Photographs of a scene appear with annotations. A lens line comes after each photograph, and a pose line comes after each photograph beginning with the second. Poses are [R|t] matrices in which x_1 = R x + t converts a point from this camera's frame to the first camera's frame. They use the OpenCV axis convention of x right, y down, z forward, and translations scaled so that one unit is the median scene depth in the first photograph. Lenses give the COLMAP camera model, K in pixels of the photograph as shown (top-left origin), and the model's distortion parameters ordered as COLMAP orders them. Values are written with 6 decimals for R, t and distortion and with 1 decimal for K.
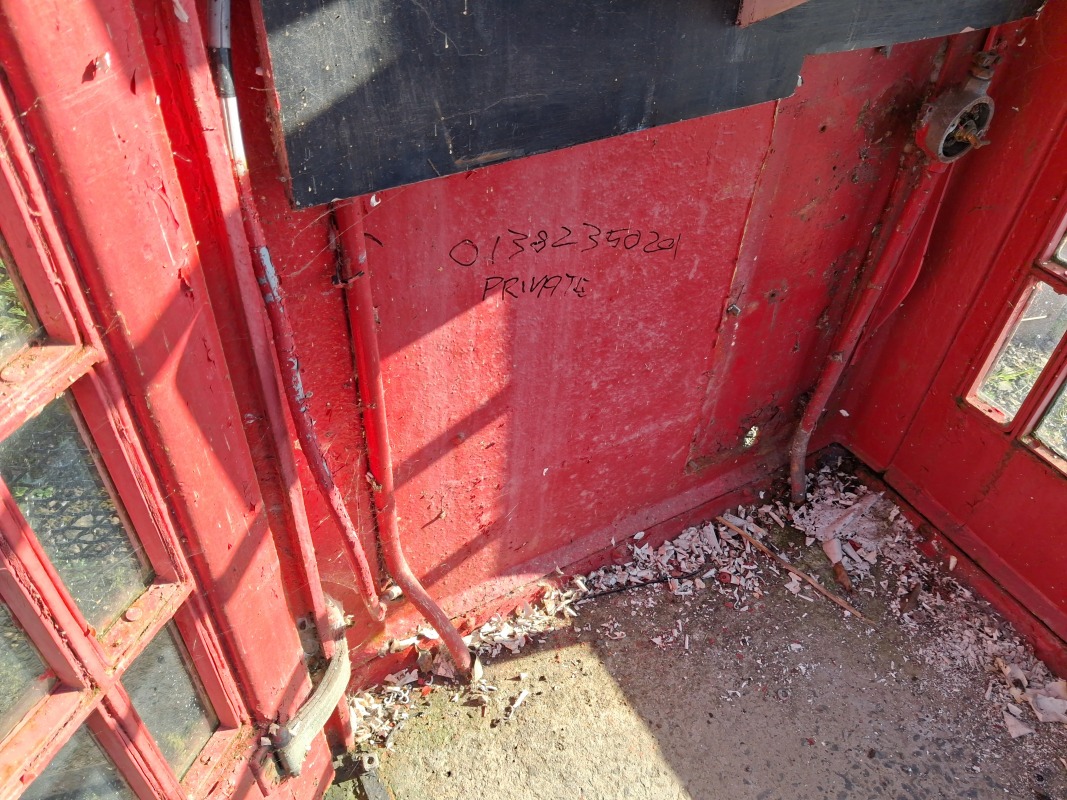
lens RADIAL K [[846.2, 0, 538.8], [0, 846.2, 424.2], [0, 0, 1]] dist [0.026874, -0.028266]
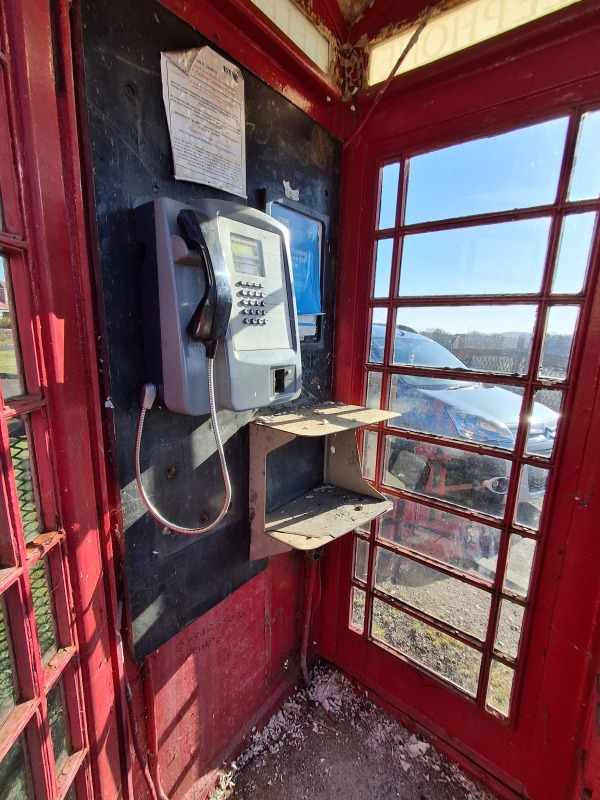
lens RADIAL K [[366.2, 0, 297.2], [0, 366.2, 395.8], [0, 0, 1]] dist [0.010330, 0.000996]
pose [[0.935225, -0.101703, 0.339133, -0.042455], [0.267709, 0.829977, -0.489357, -0.158446], [-0.231704, 0.548447, 0.803442, -0.609319]]
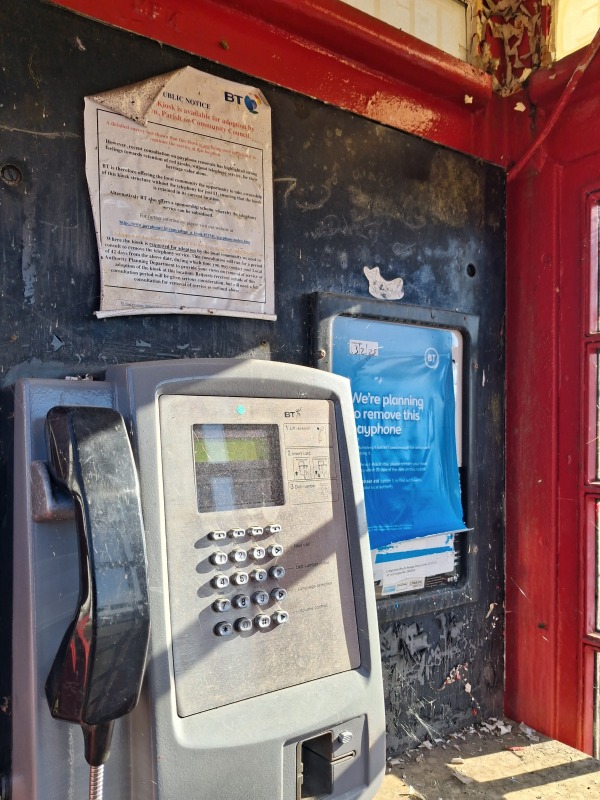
lens RADIAL K [[634.4, 0, 284.9], [0, 634.4, 433.9], [0, 0, 1]] dist [0.026874, -0.028266]
pose [[0.996624, -0.057425, 0.058673, 0.188941], [0.082086, 0.709932, -0.699470, -0.456333], [-0.001487, 0.701925, 0.712249, -0.551472]]
